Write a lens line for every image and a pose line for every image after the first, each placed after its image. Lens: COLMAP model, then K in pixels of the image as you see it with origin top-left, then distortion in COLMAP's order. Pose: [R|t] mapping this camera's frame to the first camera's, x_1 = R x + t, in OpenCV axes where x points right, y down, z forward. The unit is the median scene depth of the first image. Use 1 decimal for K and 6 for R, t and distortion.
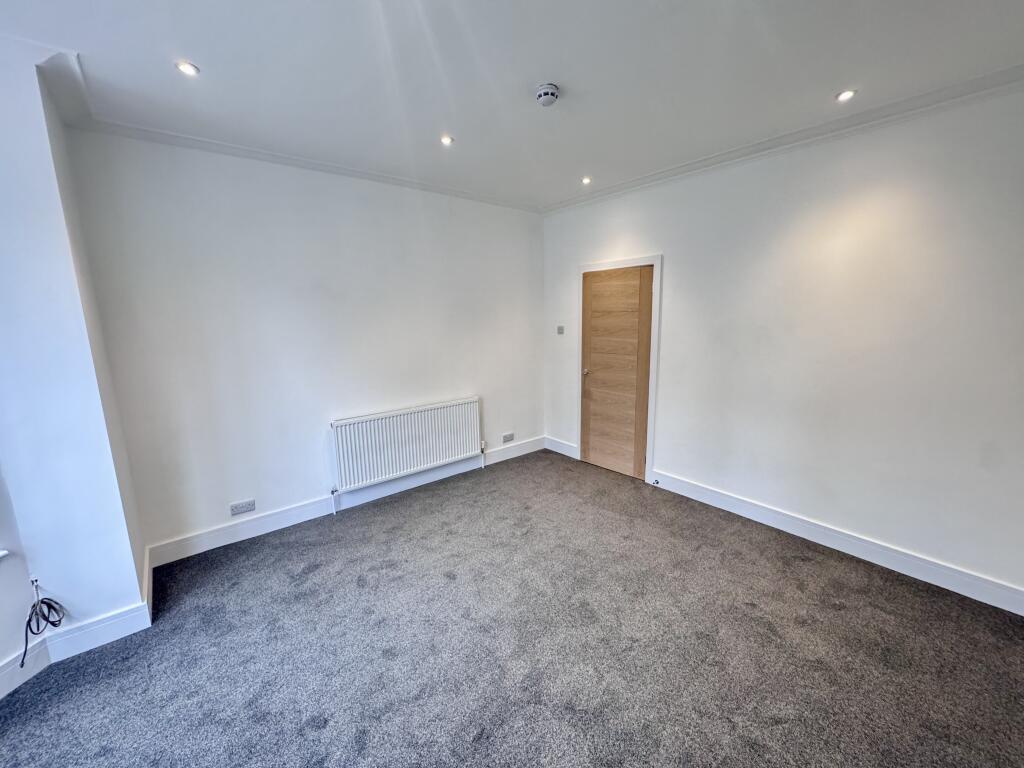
lens RADIAL K [[408.7, 0, 541.1], [0, 408.7, 387.2], [0, 0, 1]] dist [0.002446, 0.000184]
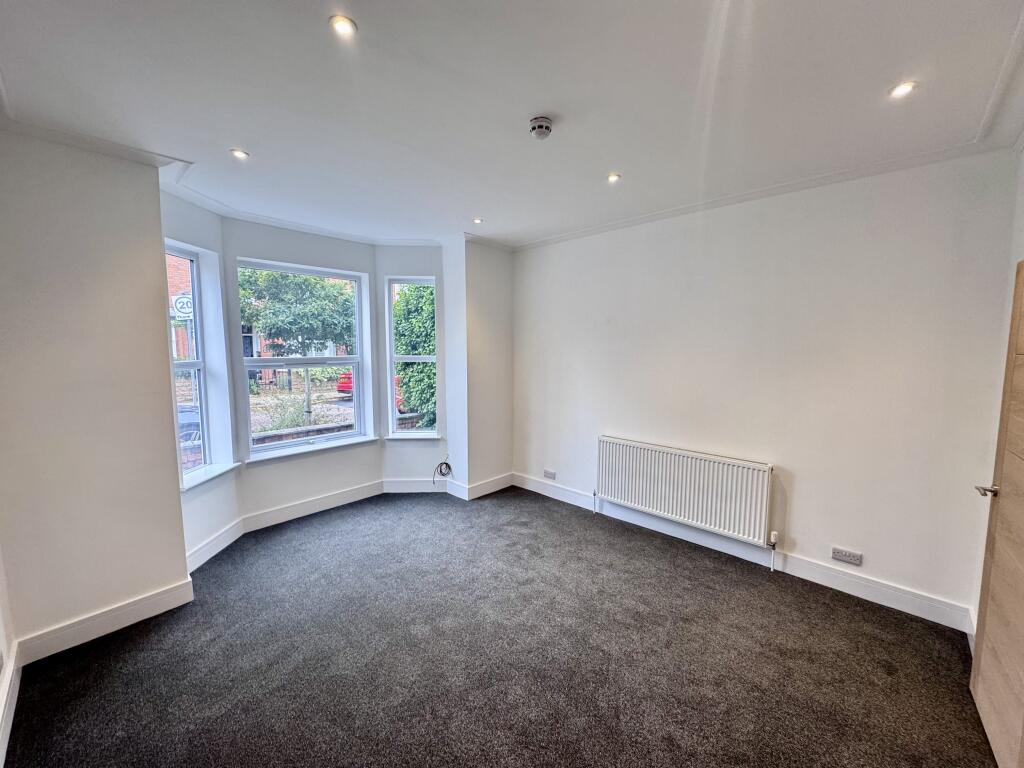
lens RADIAL K [[407.9, 0, 480.9], [0, 407.9, 389.9], [0, 0, 1]] dist [-0.000403, -0.000096]
pose [[0.056076, 0.123022, -0.990818, 0.573965], [-0.186117, 0.976273, 0.110683, -0.102681], [0.980926, 0.178201, 0.077642, 0.500742]]
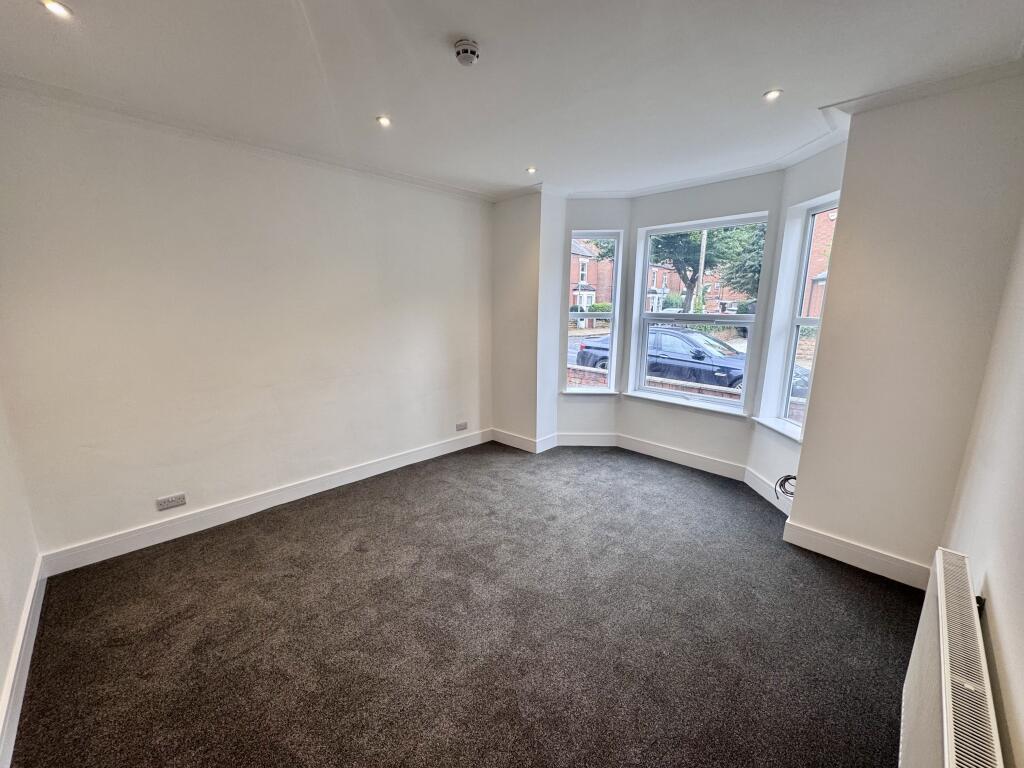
lens RADIAL K [[404.2, 0, 543.4], [0, 404.2, 388.3], [0, 0, 1]] dist [-0.002742, -0.000118]
pose [[-0.995089, 0.029477, -0.094491, -0.046313], [-0.009262, 0.922711, 0.385381, -0.216217], [0.098548, 0.384363, -0.917907, 1.174704]]
